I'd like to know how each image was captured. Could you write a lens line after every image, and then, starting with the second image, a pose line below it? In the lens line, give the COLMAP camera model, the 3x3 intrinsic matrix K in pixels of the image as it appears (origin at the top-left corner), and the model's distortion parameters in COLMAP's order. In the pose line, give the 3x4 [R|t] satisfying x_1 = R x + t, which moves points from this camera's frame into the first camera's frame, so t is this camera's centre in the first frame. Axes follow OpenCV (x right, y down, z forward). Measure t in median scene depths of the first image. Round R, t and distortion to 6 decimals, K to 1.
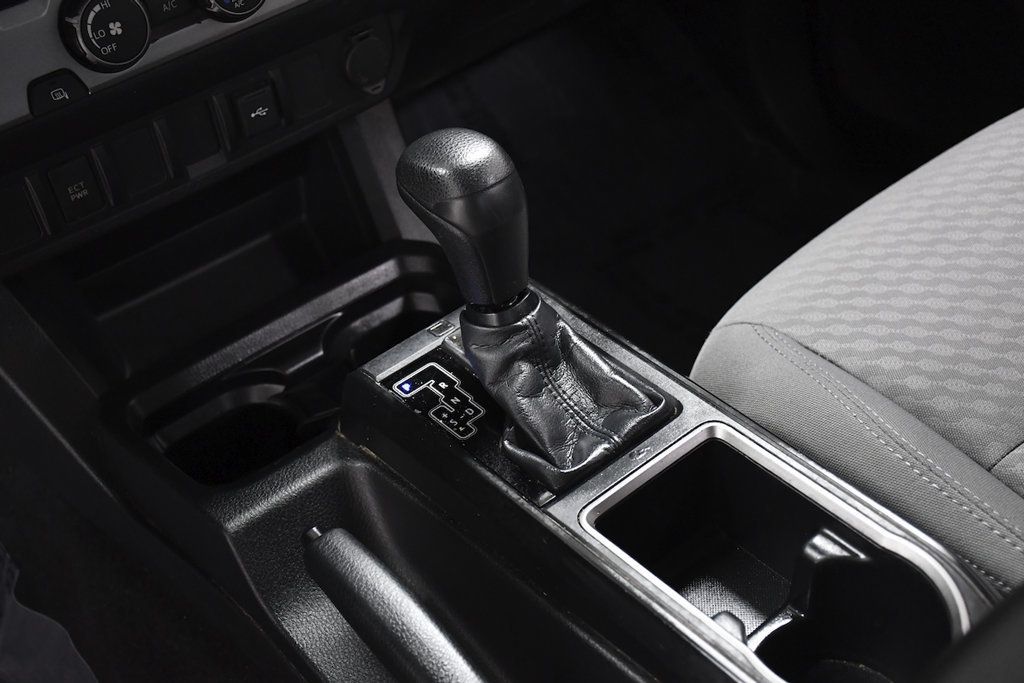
lens RADIAL K [[1310.1, 0, 512.0], [0, 1310.1, 341.5], [0, 0, 1]] dist [0.082414, 0.098260]
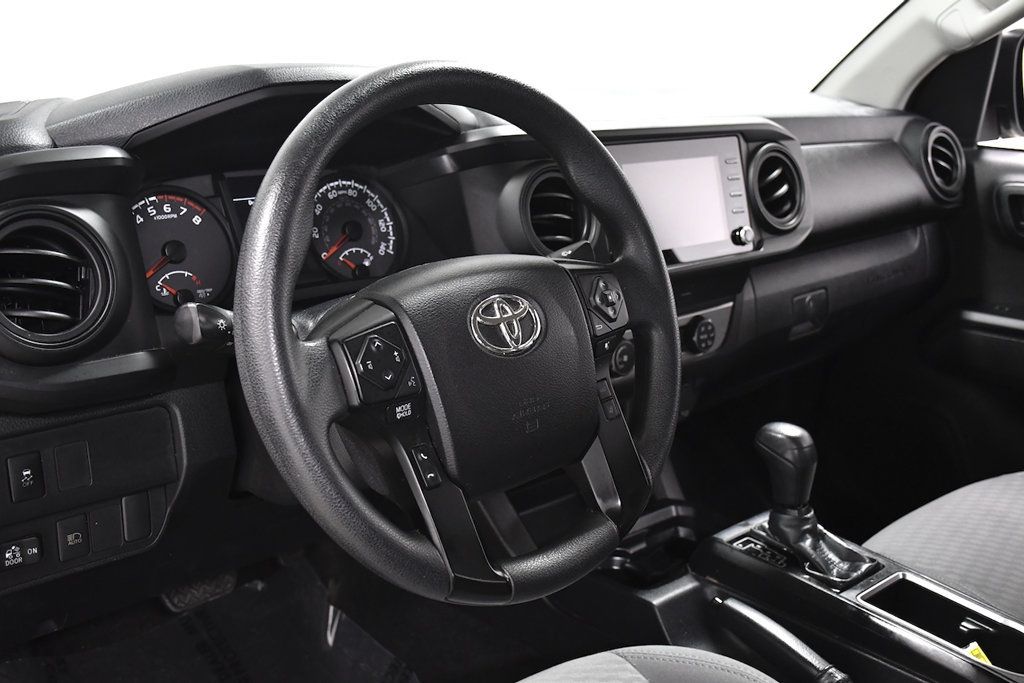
lens RADIAL K [[1183.6, 0, 526.5], [0, 1183.6, 340.3], [0, 0, 1]] dist [0.001424, 0.390760]
pose [[0.978052, 0.155741, 0.138415, -0.732819], [-0.095920, 0.926273, -0.364441, 0.456509], [-0.184968, 0.343166, 0.920882, -0.754404]]
